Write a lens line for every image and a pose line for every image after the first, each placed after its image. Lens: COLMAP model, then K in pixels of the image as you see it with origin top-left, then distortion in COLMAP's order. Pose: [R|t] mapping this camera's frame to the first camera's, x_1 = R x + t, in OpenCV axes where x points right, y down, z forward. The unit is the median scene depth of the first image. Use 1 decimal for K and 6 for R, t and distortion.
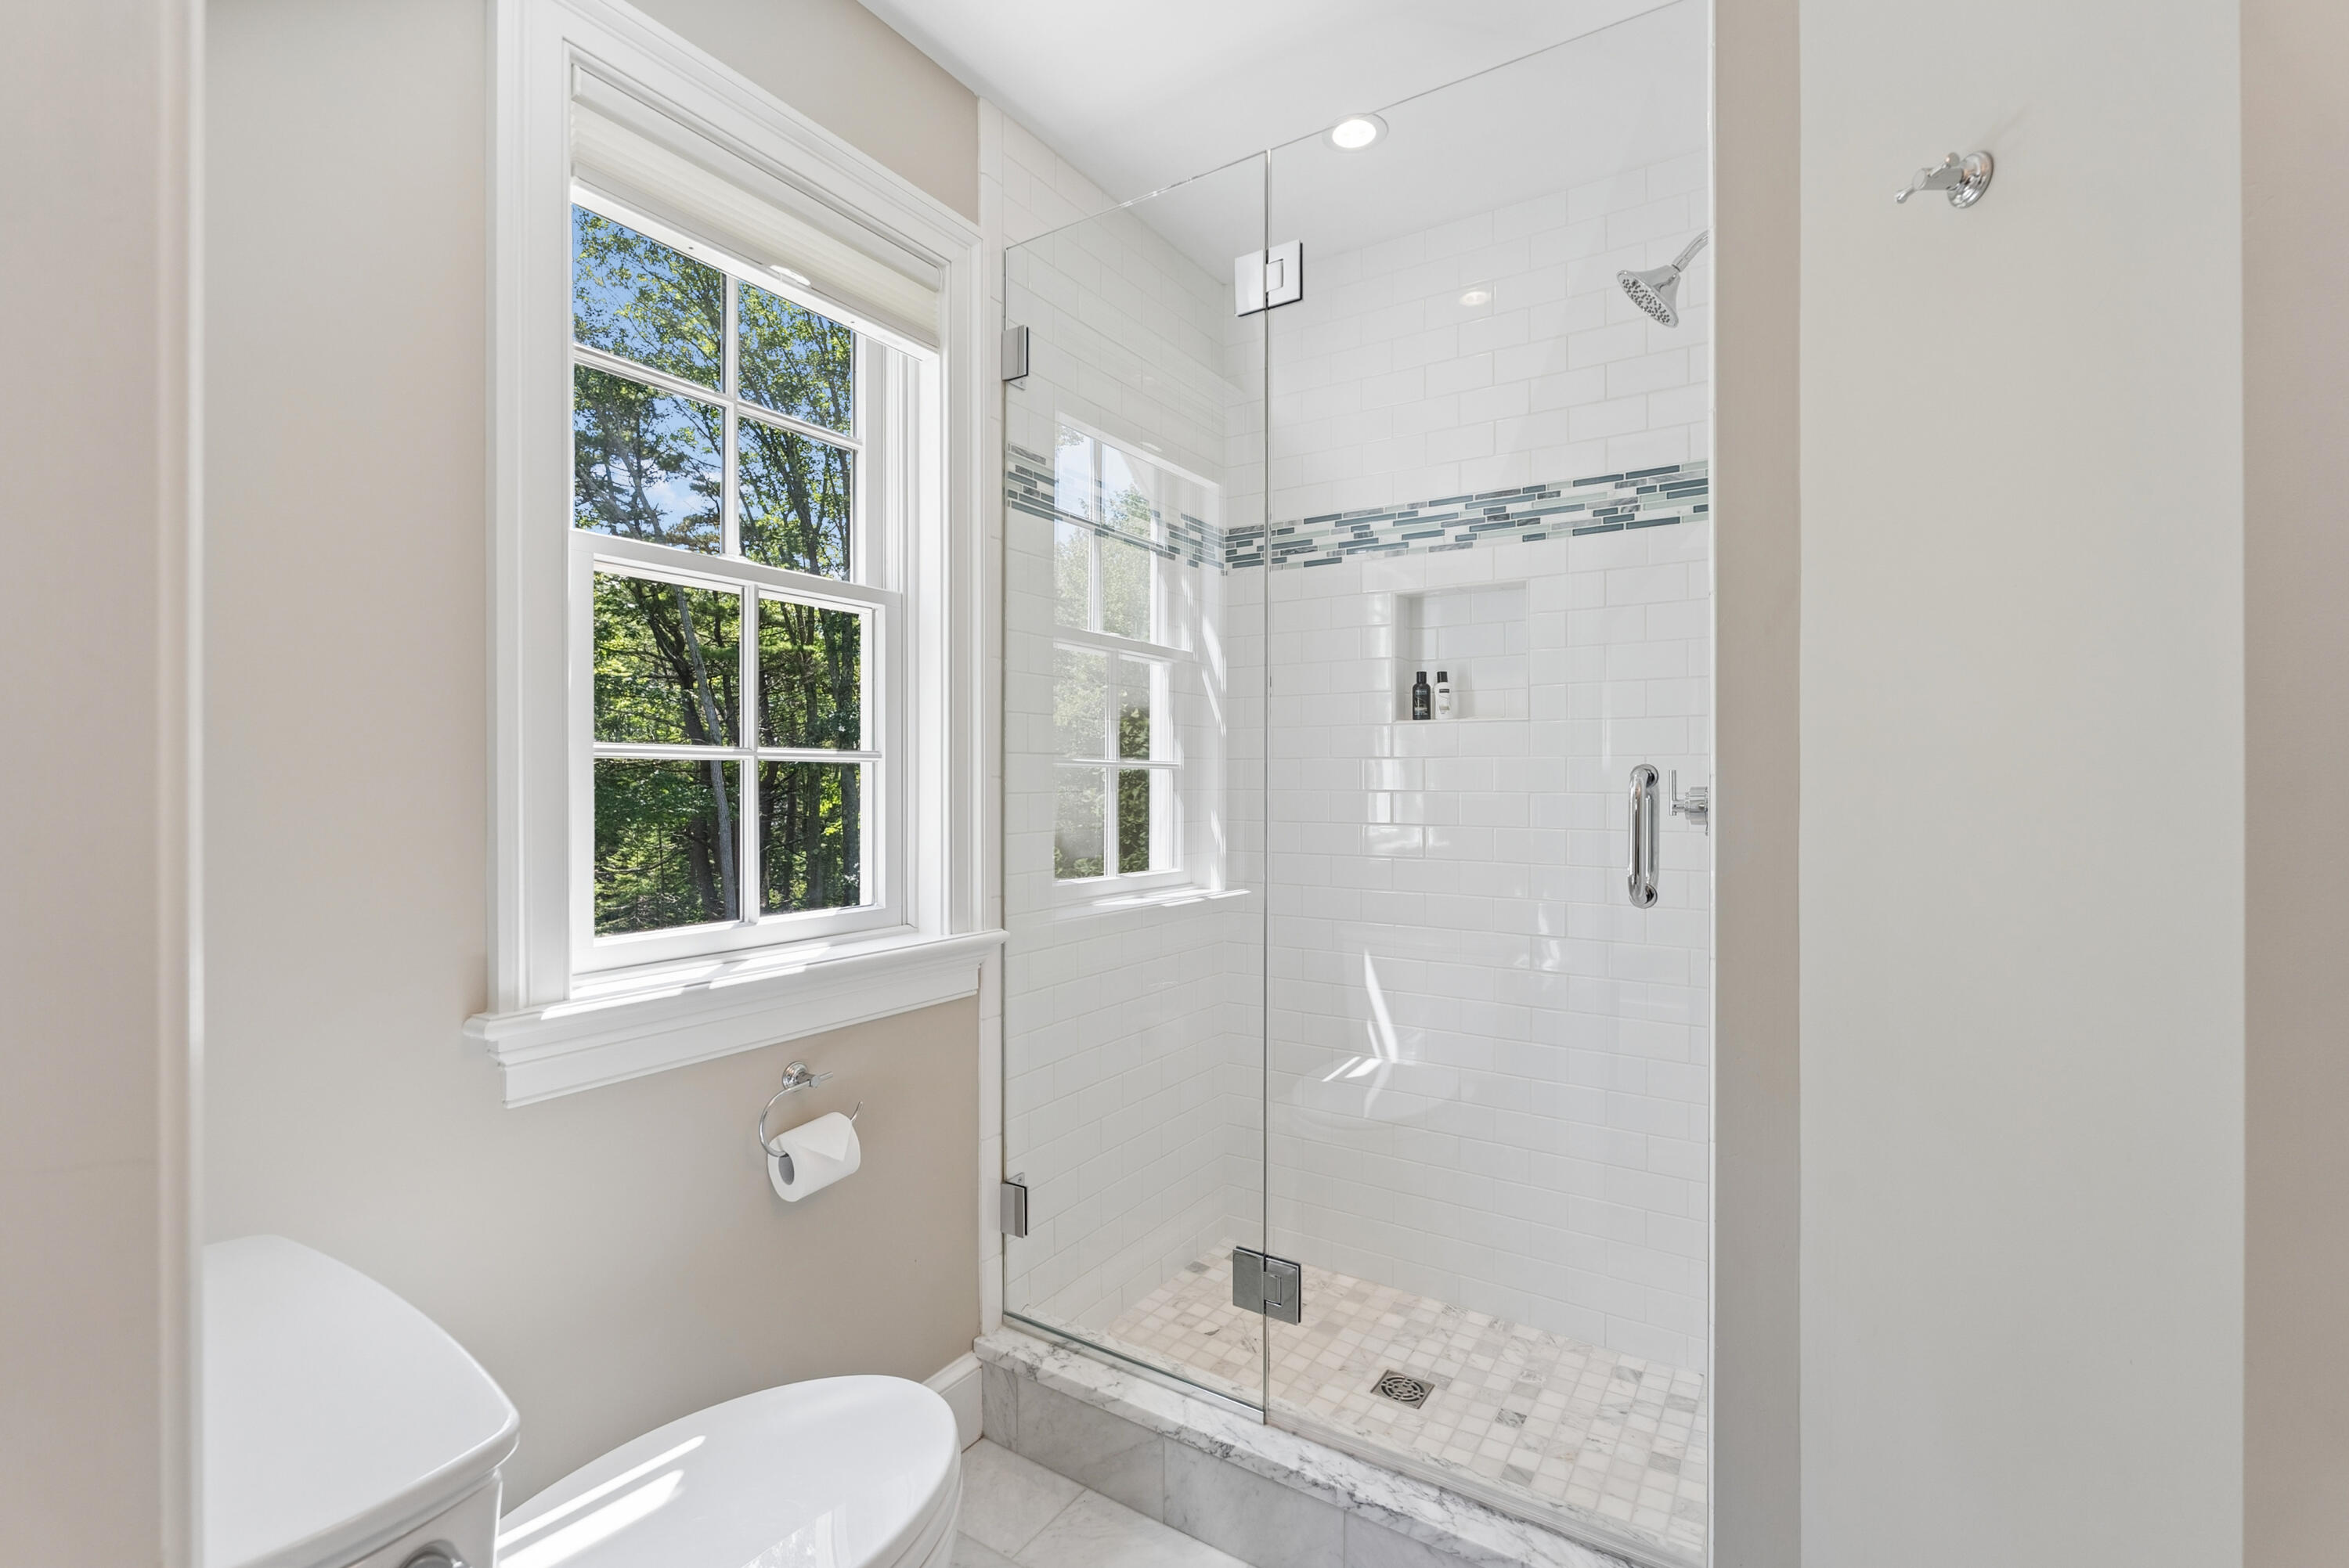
lens RADIAL K [[1044.3, 0, 1169.5], [0, 1044.3, 777.5], [0, 0, 1]] dist [-0.000990, 0.000006]
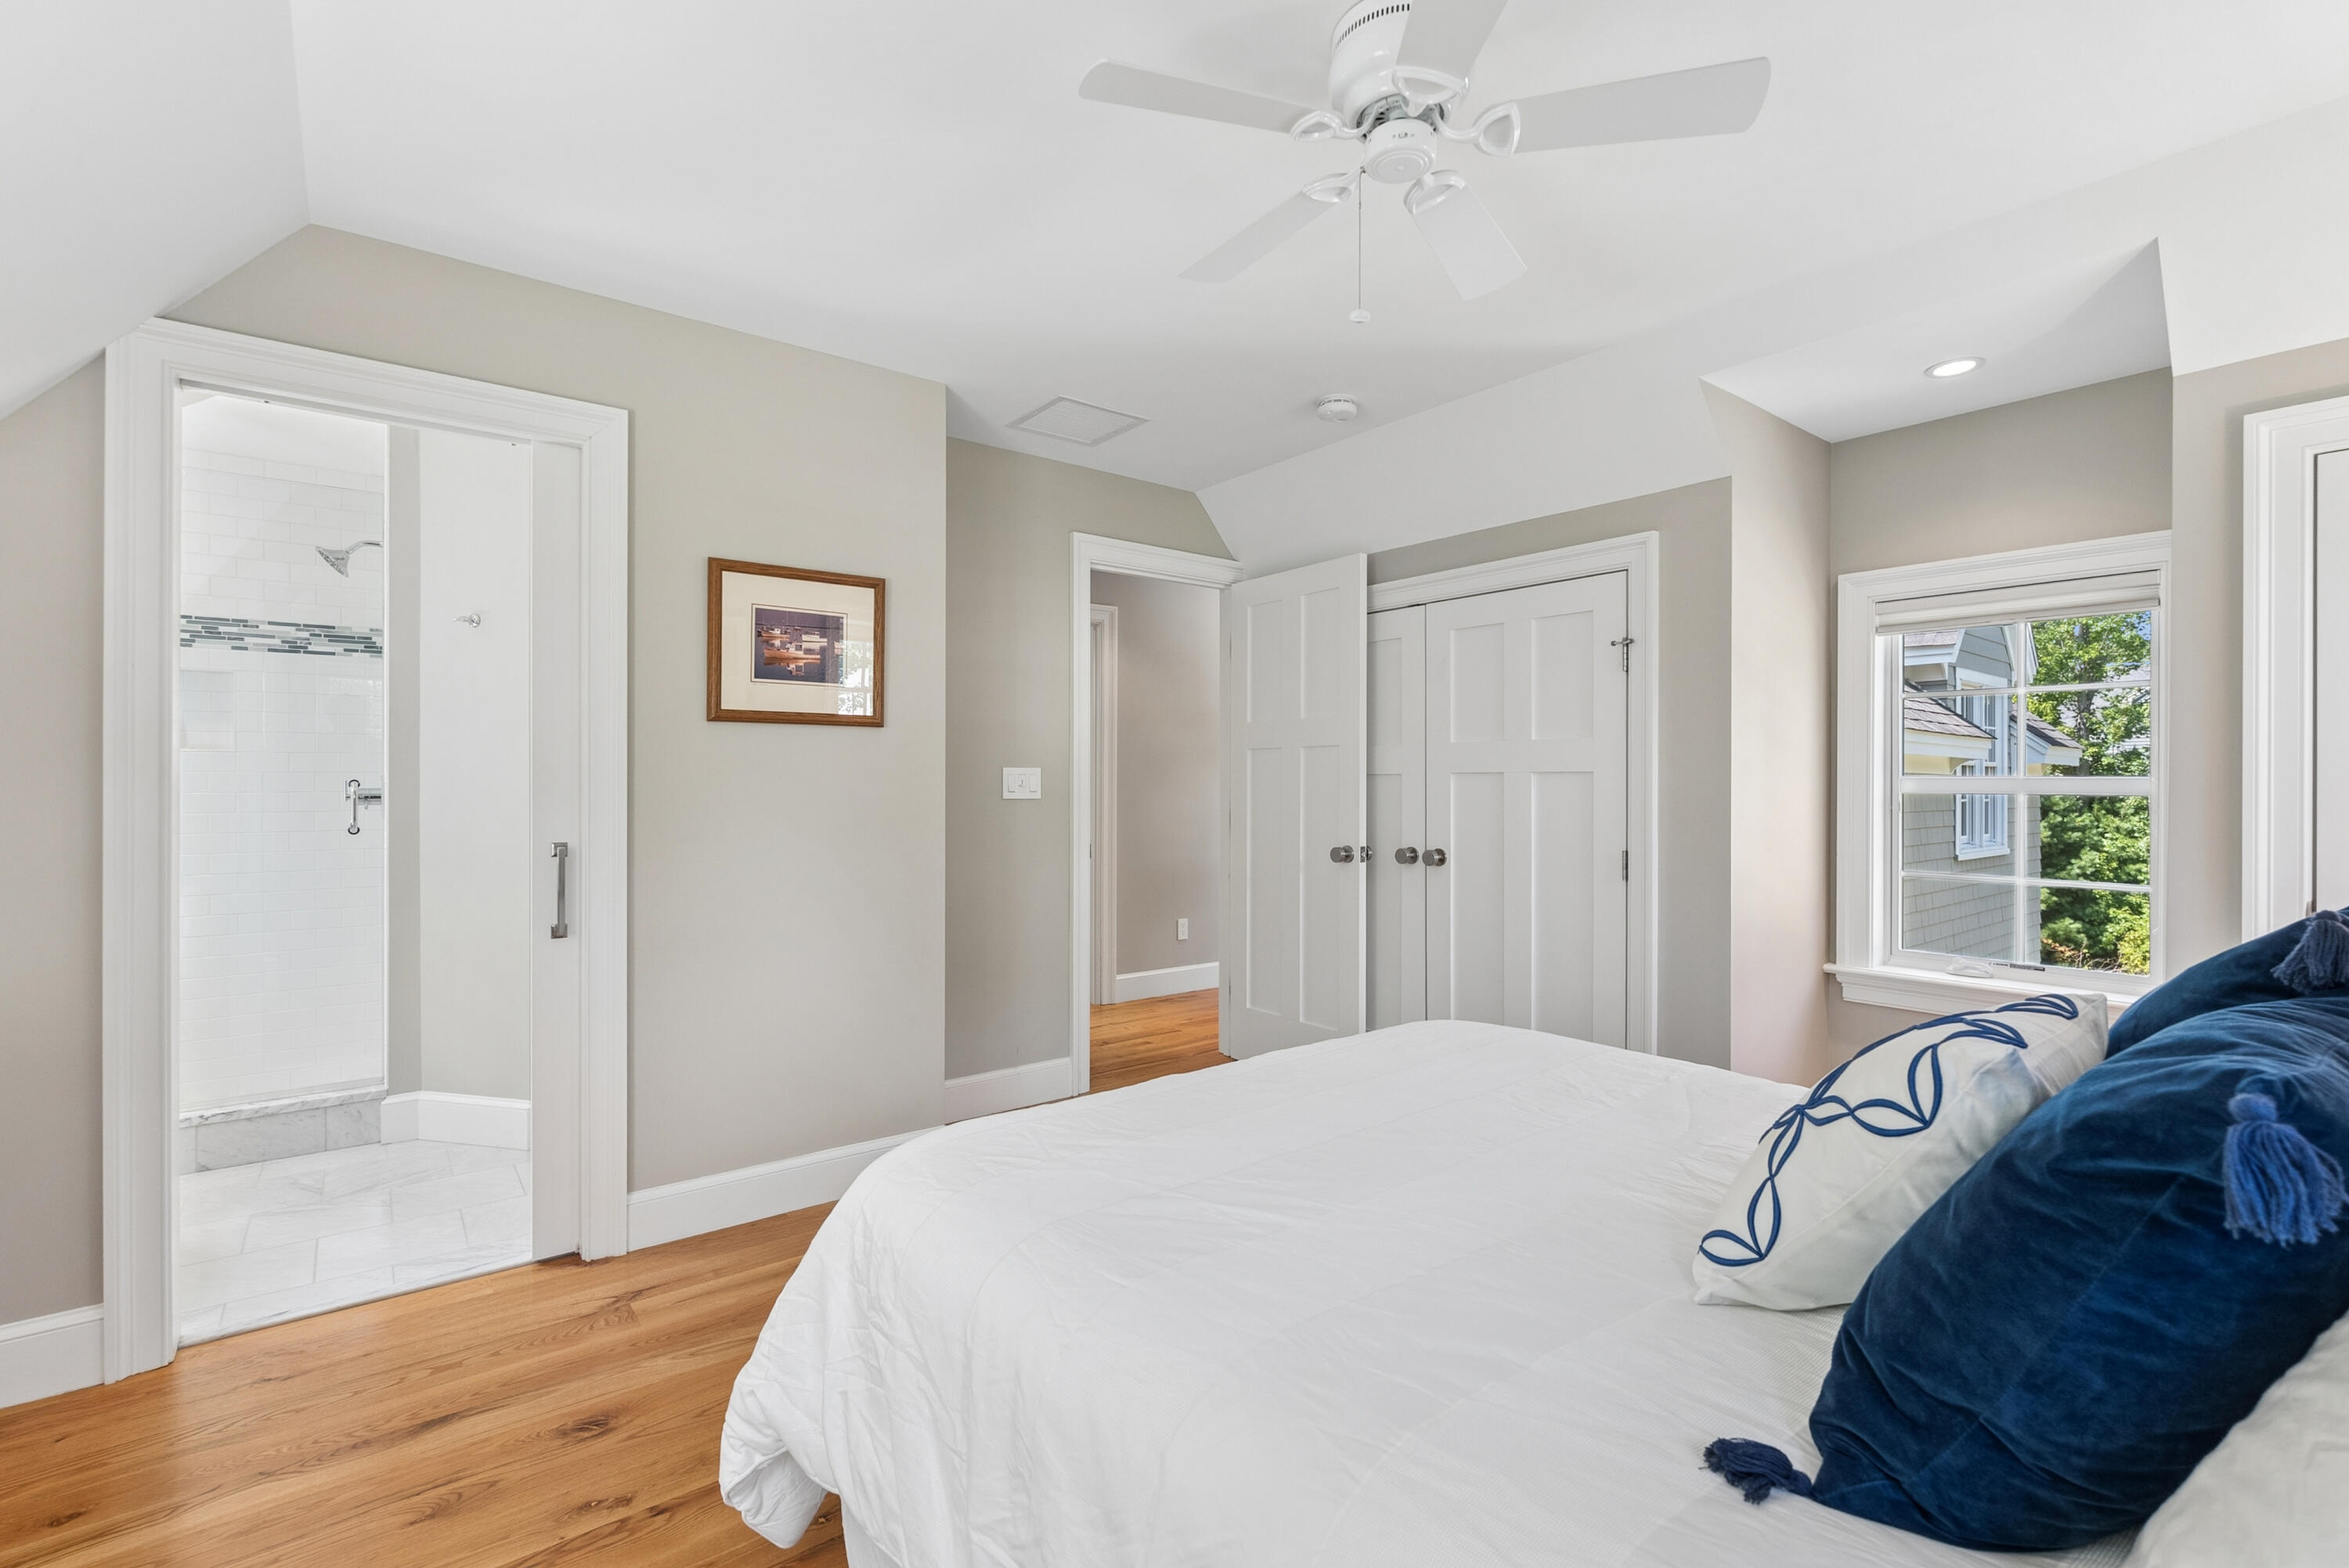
lens RADIAL K [[1044.3, 0, 1169.2], [0, 1044.3, 777.2], [0, 0, 1]] dist [-0.000990, 0.000006]
pose [[0.324190, 0.007385, 0.945963, -0.819960], [-0.004287, 0.999971, -0.006338, -0.009421], [-0.945982, -0.002000, 0.324212, -1.070009]]
